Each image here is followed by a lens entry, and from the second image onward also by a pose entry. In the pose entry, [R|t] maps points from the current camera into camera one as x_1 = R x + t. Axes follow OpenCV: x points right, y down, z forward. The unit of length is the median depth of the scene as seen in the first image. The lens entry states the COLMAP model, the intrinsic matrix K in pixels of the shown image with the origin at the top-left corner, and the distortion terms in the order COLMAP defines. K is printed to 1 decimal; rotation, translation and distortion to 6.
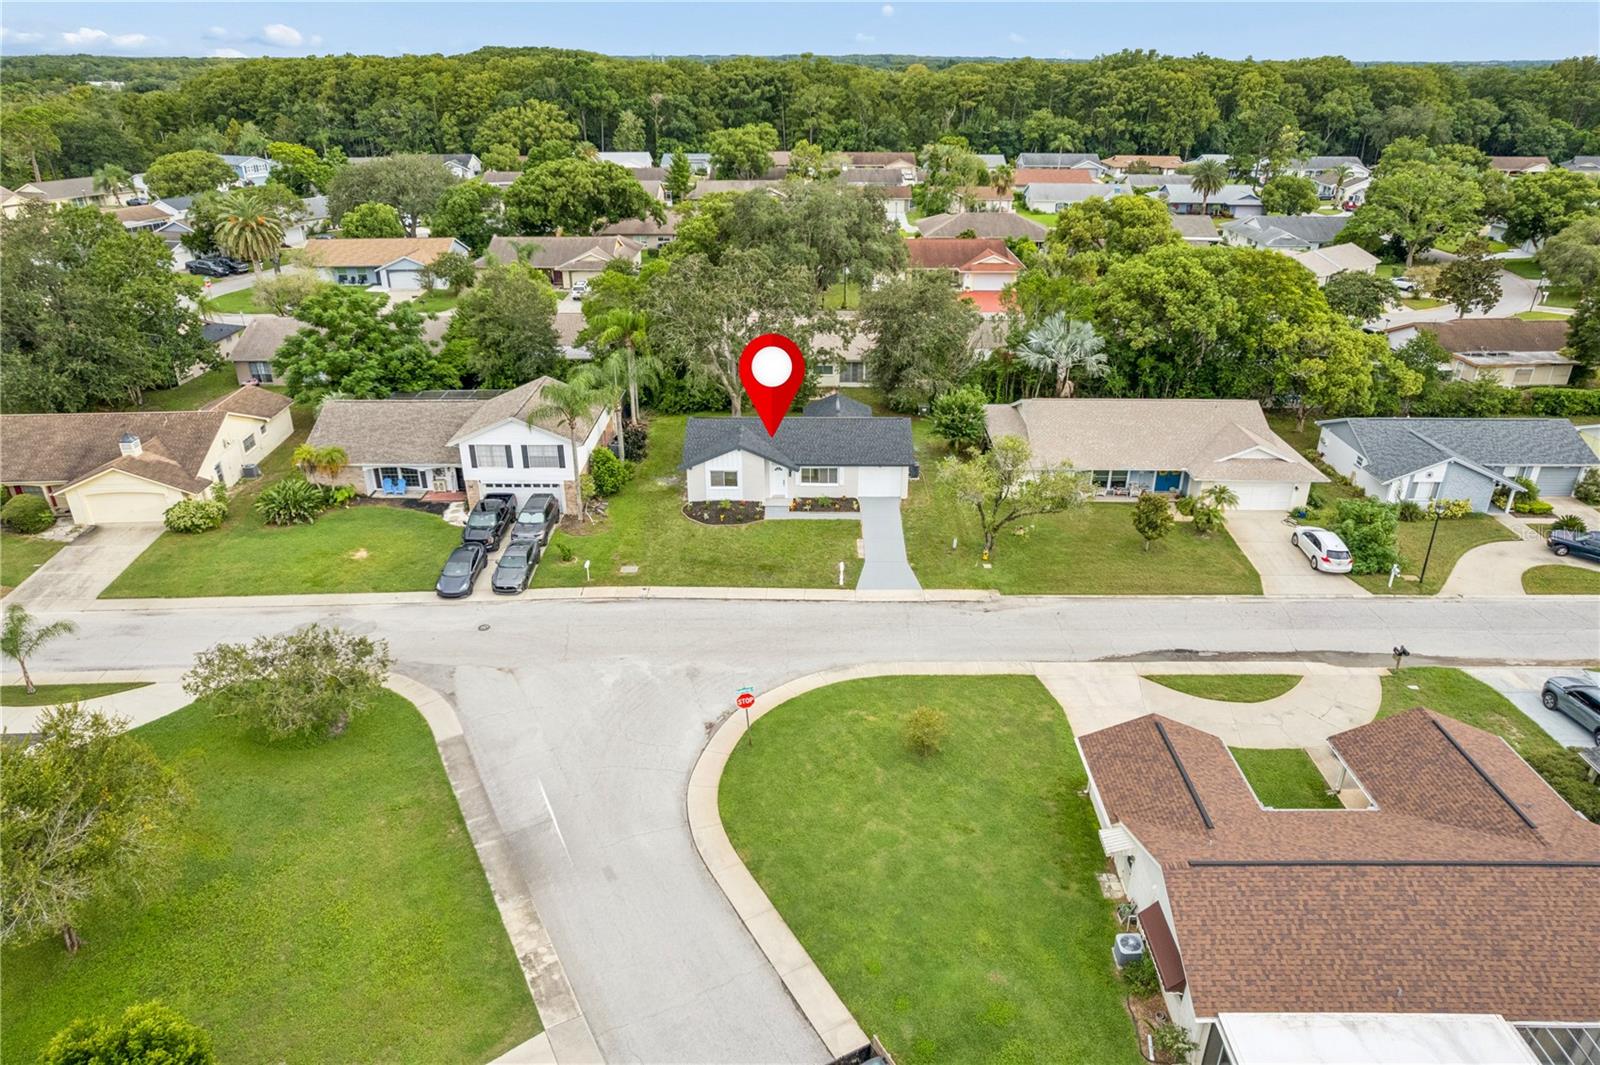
lens RADIAL K [[1028.6, 0, 800.0], [0, 1028.6, 532.5], [0, 0, 1]] dist [-0.071406, 0.063394]
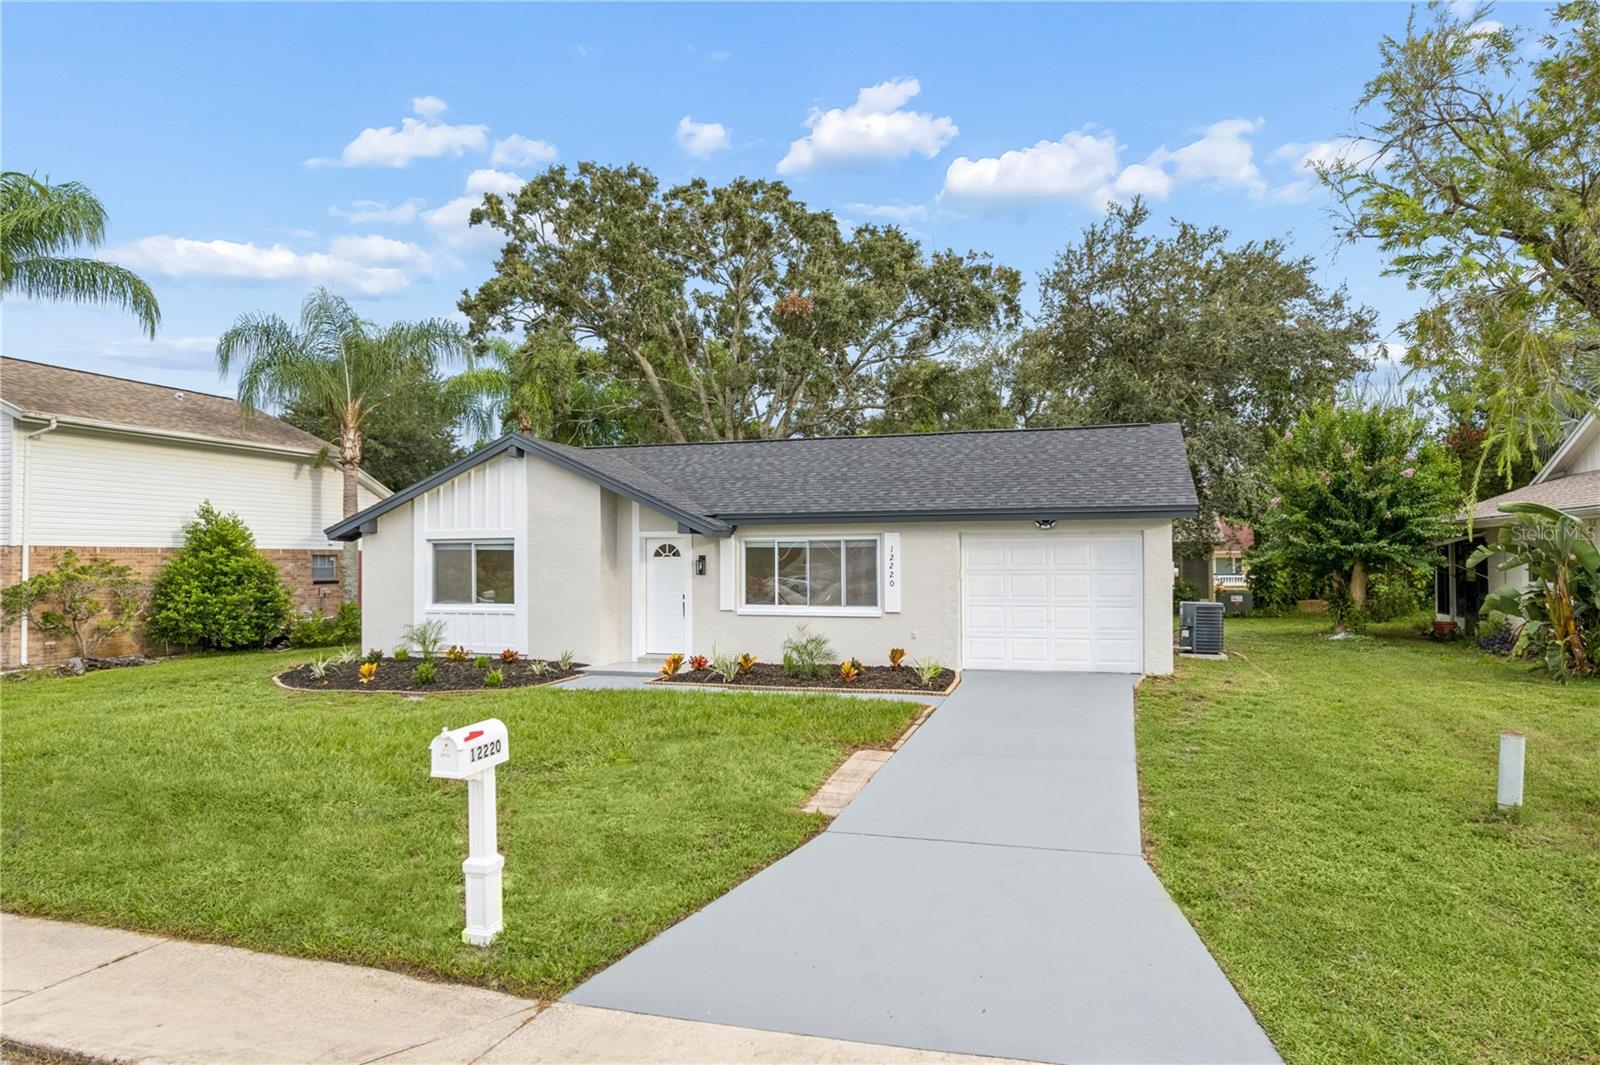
lens RADIAL K [[1028.6, 0, 800.0], [0, 1028.6, 532.5], [0, 0, 1]] dist [-0.071406, 0.063394]
pose [[0.958065, -0.013126, -0.286251, 0.077479], [-0.117444, 0.893208, -0.434035, 0.040512], [0.261379, 0.449452, 0.854210, 0.663806]]
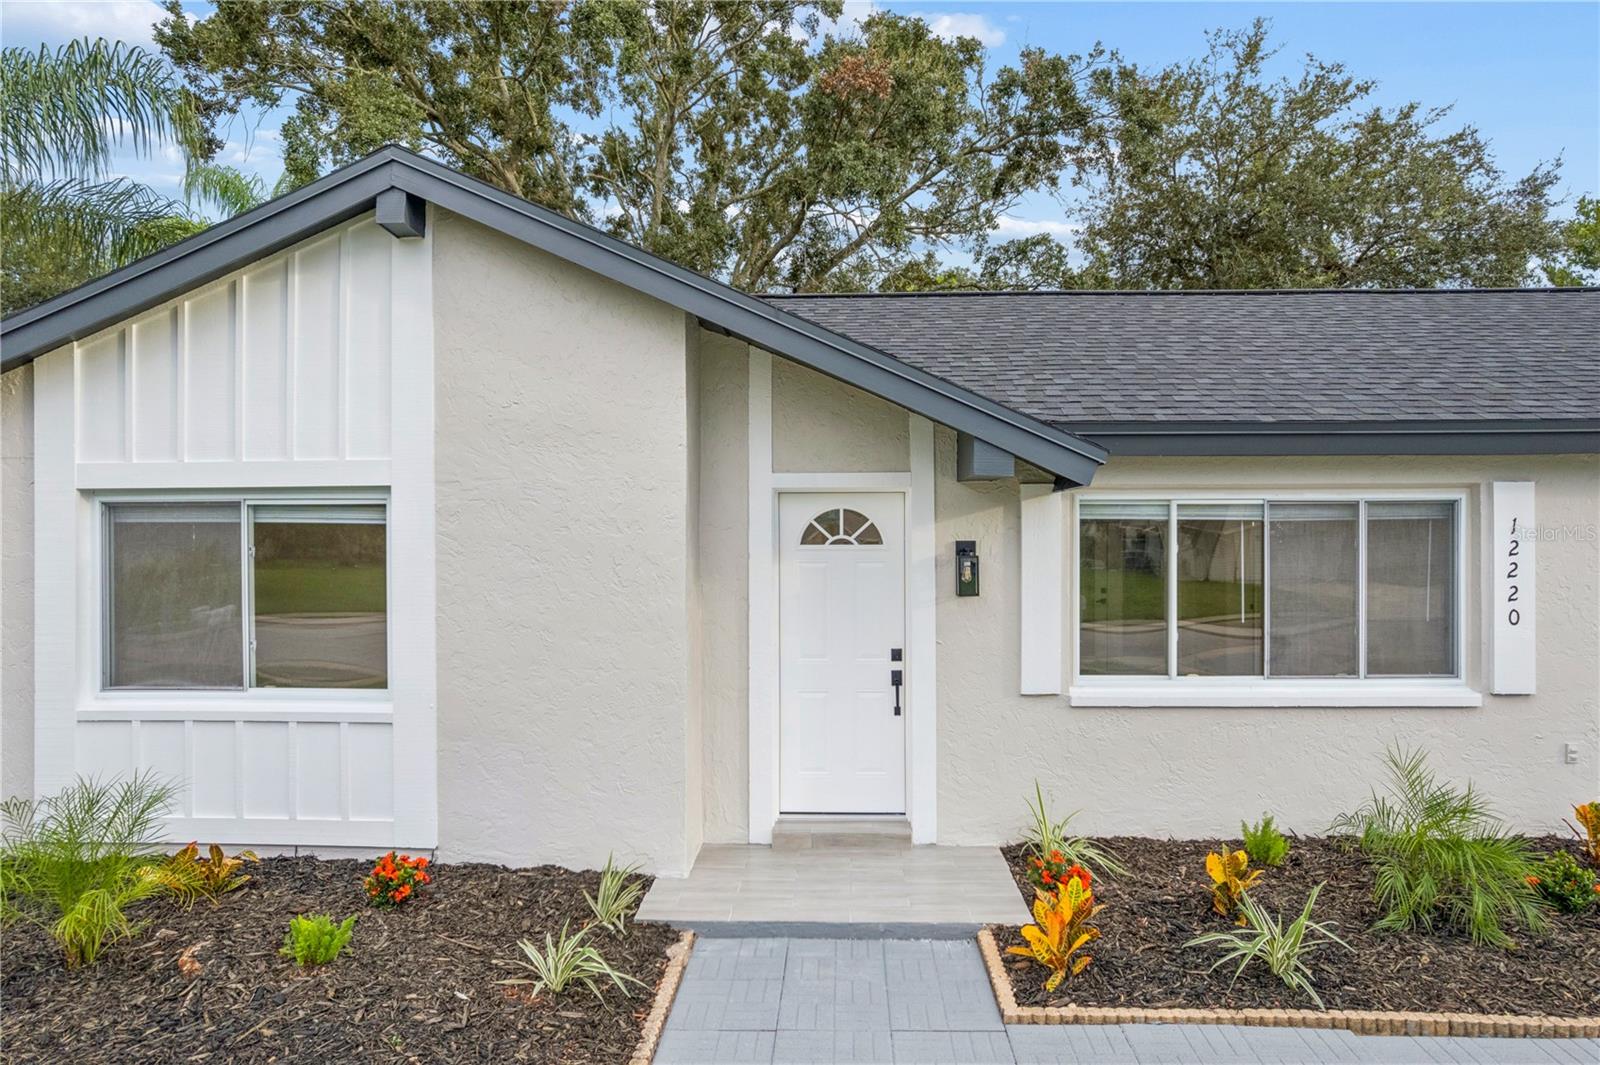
lens RADIAL K [[1028.6, 0, 800.0], [0, 1028.6, 532.5], [0, 0, 1]] dist [-0.071406, 0.063394]
pose [[0.999525, -0.004457, -0.030490, -0.018777], [-0.009155, 0.901849, -0.431955, -0.016571], [0.029423, 0.432029, 0.901380, 0.780832]]
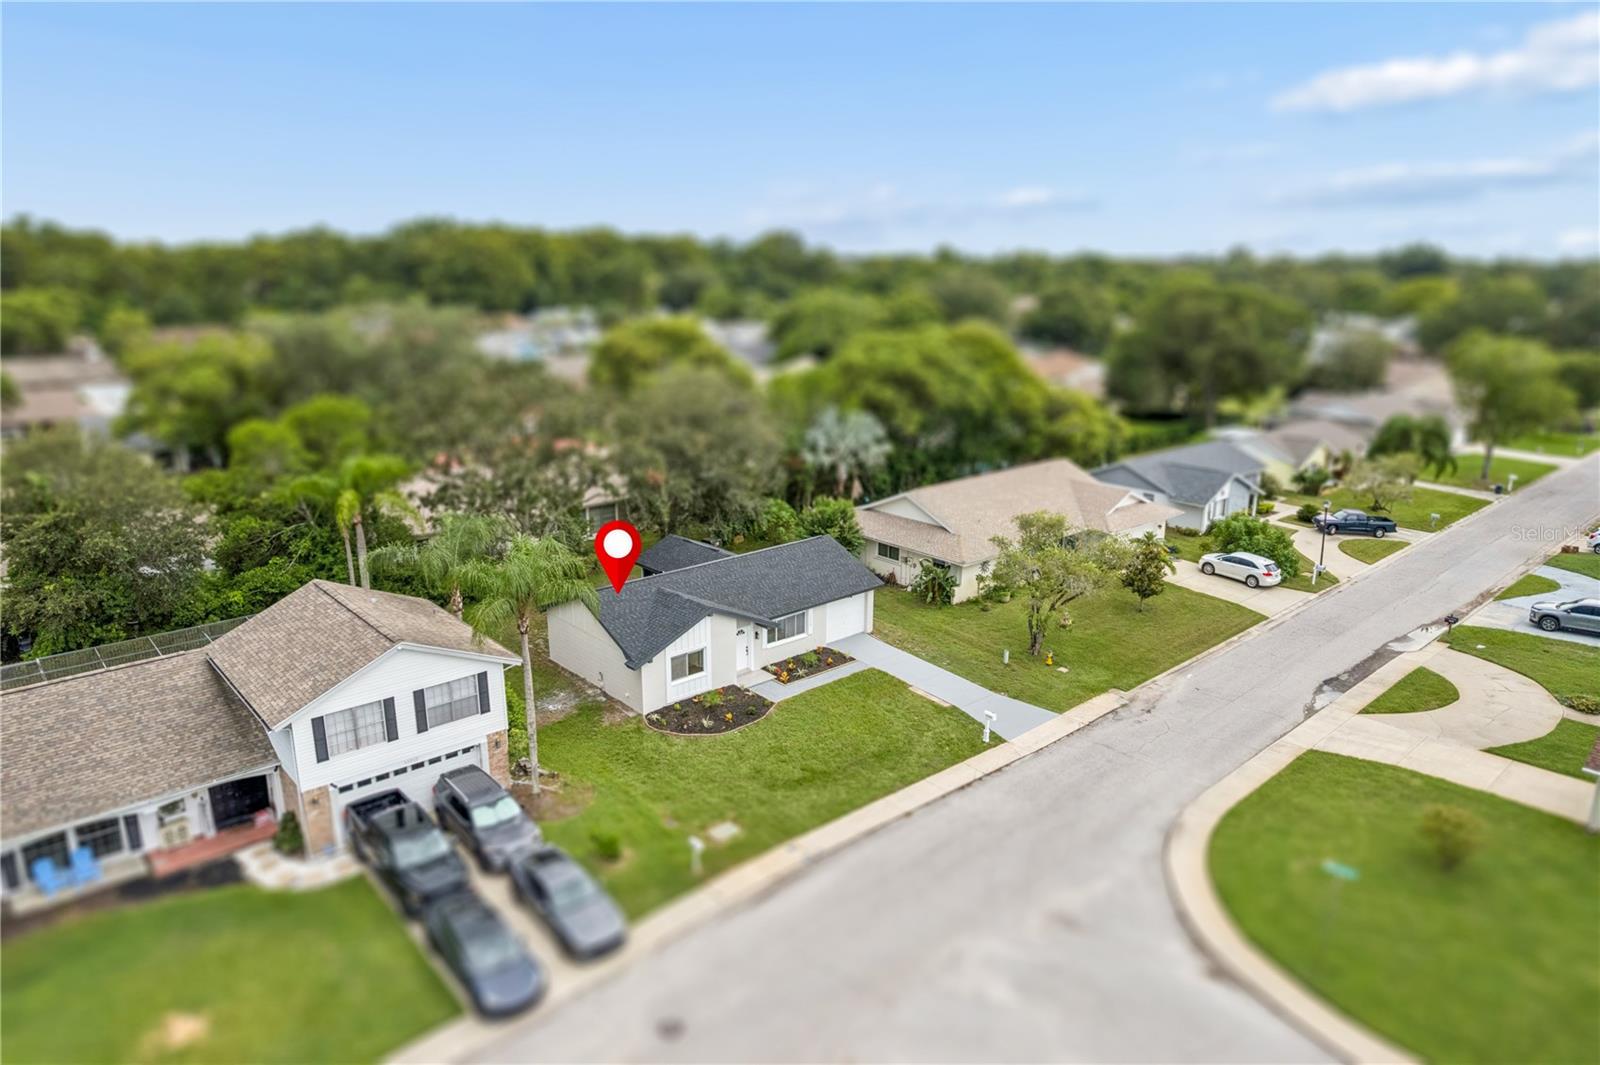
lens RADIAL K [[1028.6, 0, 800.0], [0, 1028.6, 532.5], [0, 0, 1]] dist [-0.071406, 0.063394]
pose [[0.737426, -0.171937, 0.653177, -0.373722], [0.281552, 0.957282, -0.065882, -0.059635], [-0.613947, 0.232486, 0.754334, 0.369657]]
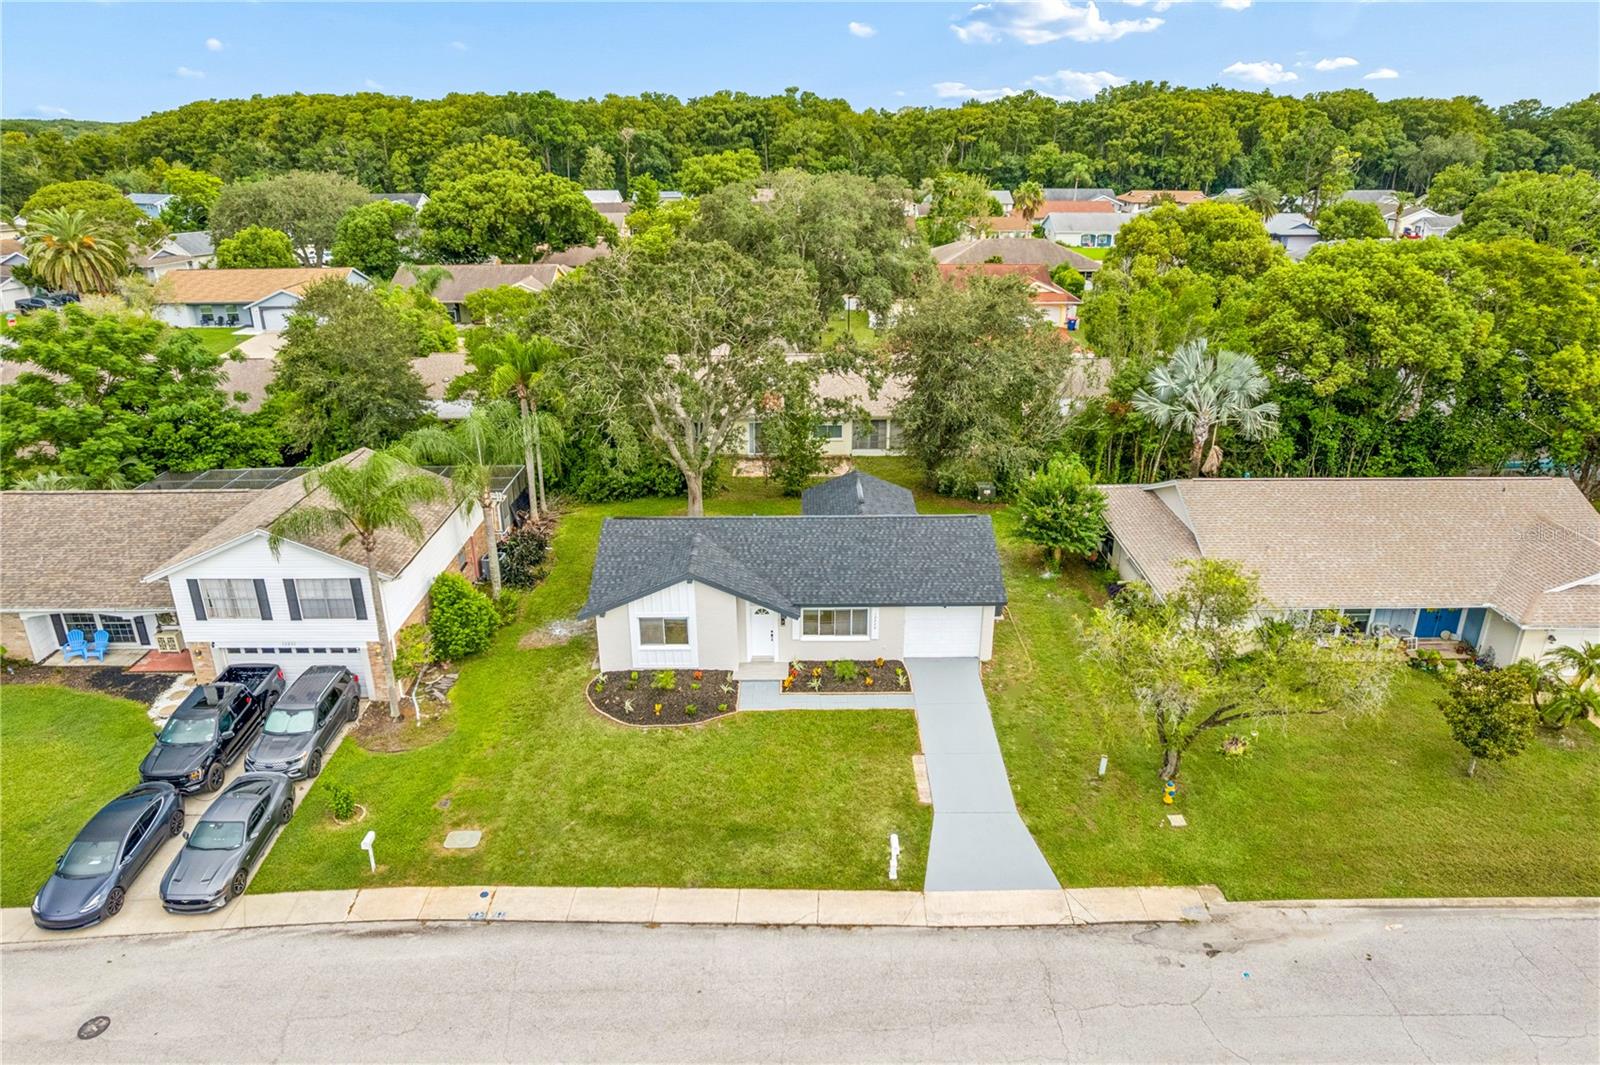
lens RADIAL K [[1028.6, 0, 800.0], [0, 1028.6, 532.5], [0, 0, 1]] dist [-0.071406, 0.063394]
pose [[0.999865, -0.010181, 0.012858, -0.005990], [0.010868, 0.998451, -0.054561, -0.063560], [-0.012283, 0.054693, 0.998428, 0.378209]]
